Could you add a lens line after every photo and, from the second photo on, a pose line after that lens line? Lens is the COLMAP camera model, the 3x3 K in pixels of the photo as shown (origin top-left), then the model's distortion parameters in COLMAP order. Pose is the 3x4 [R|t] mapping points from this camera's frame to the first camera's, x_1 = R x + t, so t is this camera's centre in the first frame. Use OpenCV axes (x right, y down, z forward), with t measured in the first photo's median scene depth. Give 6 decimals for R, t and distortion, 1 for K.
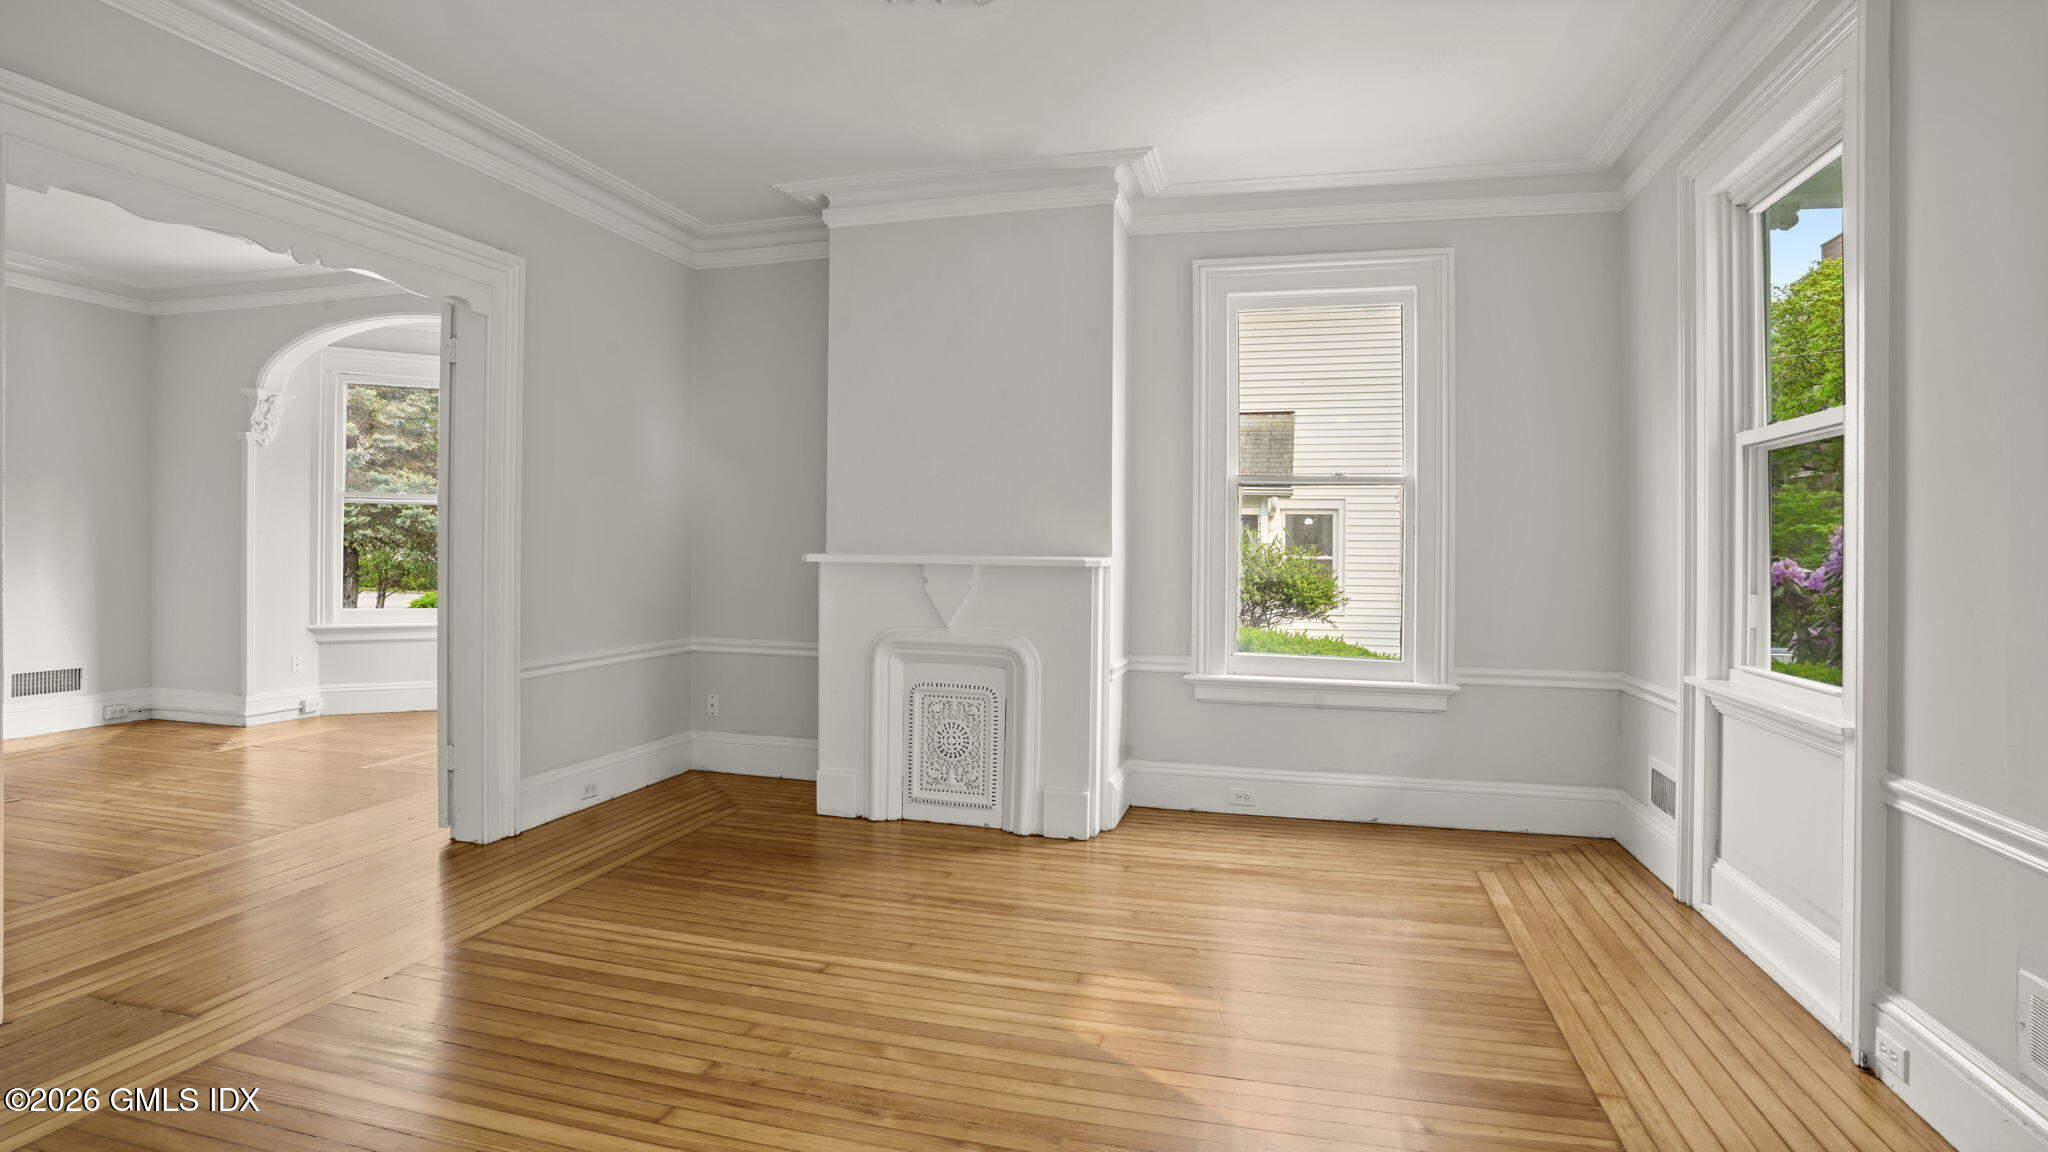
lens RADIAL K [[1036.7, 0, 1007.9], [0, 1036.7, 541.7], [0, 0, 1]] dist [-0.087823, 0.053430]
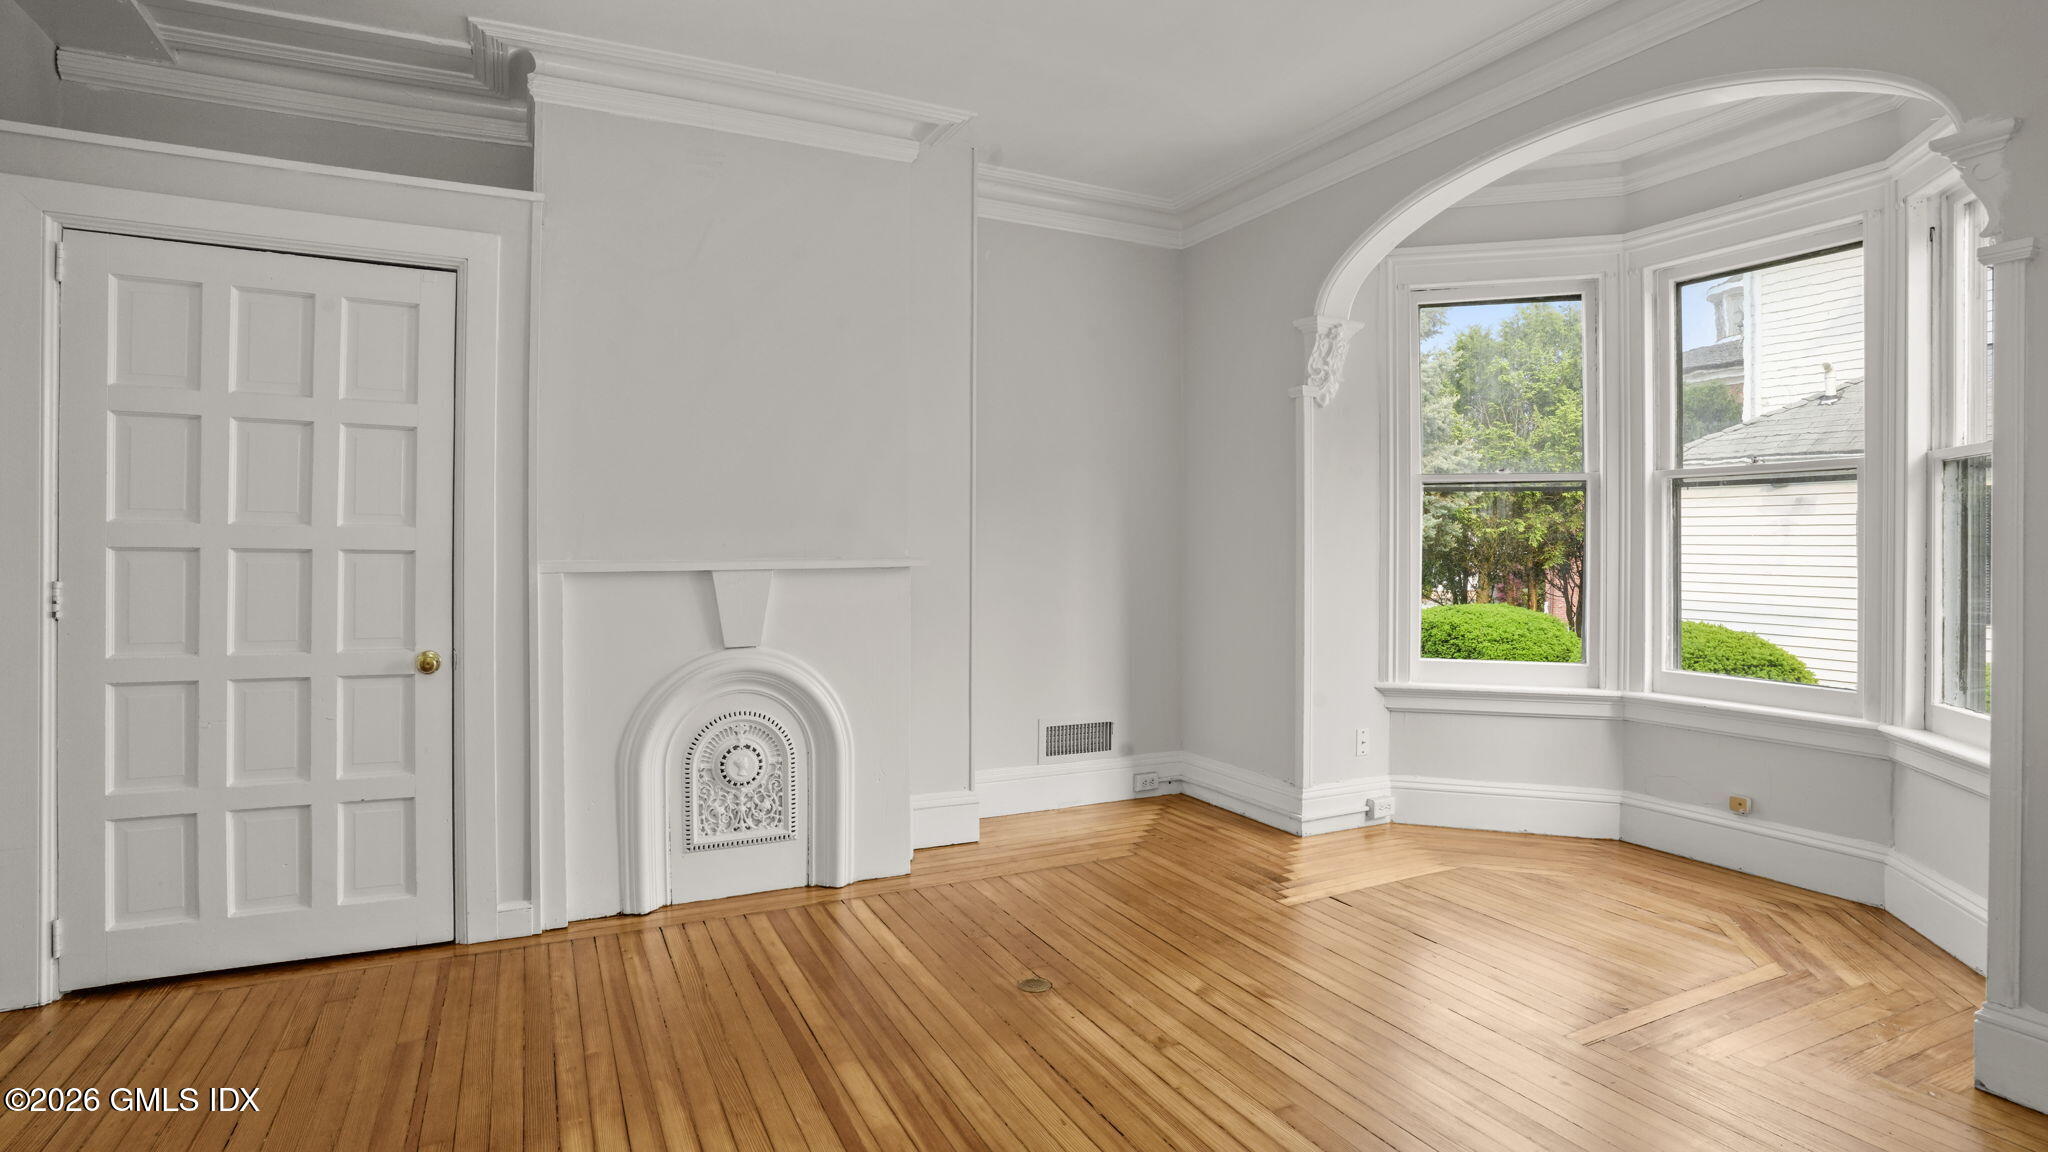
lens RADIAL K [[1036.7, 0, 1007.9], [0, 1036.7, 541.7], [0, 0, 1]] dist [-0.087823, 0.053430]
pose [[0.672113, -0.008011, -0.740405, -0.562572], [0.000836, 0.999949, -0.010060, -0.001335], [0.740448, 0.006143, 0.672086, 0.583960]]
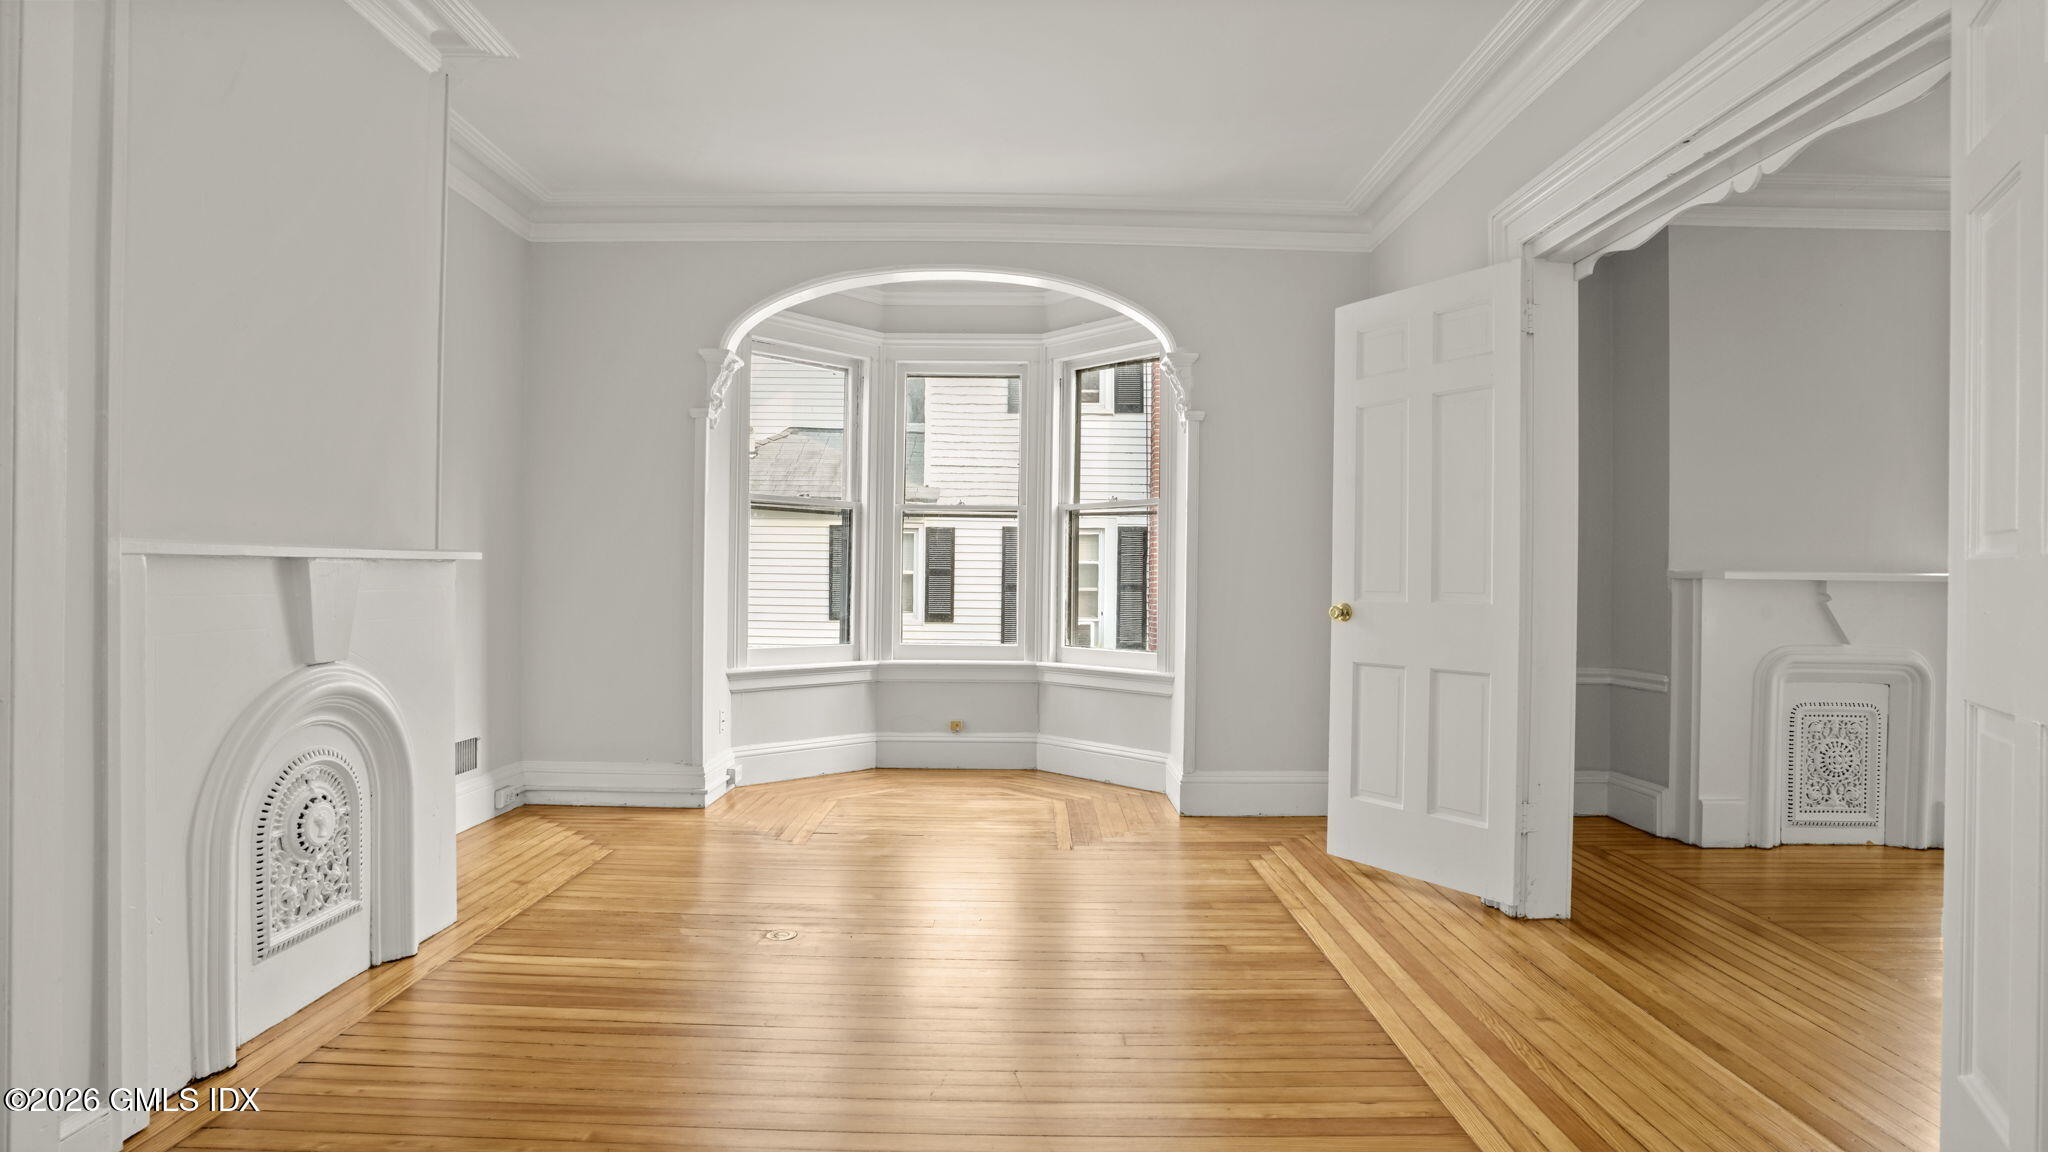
lens RADIAL K [[1007.0, 0, 1058.3], [0, 1007.0, 579.8], [0, 0, 1]] dist [-0.063445, 0.026102]
pose [[0.956978, 0.003482, 0.290140, -1.035793], [-0.003981, 0.999991, 0.001131, 0.021515], [-0.290134, -0.002237, 0.956984, 0.318332]]
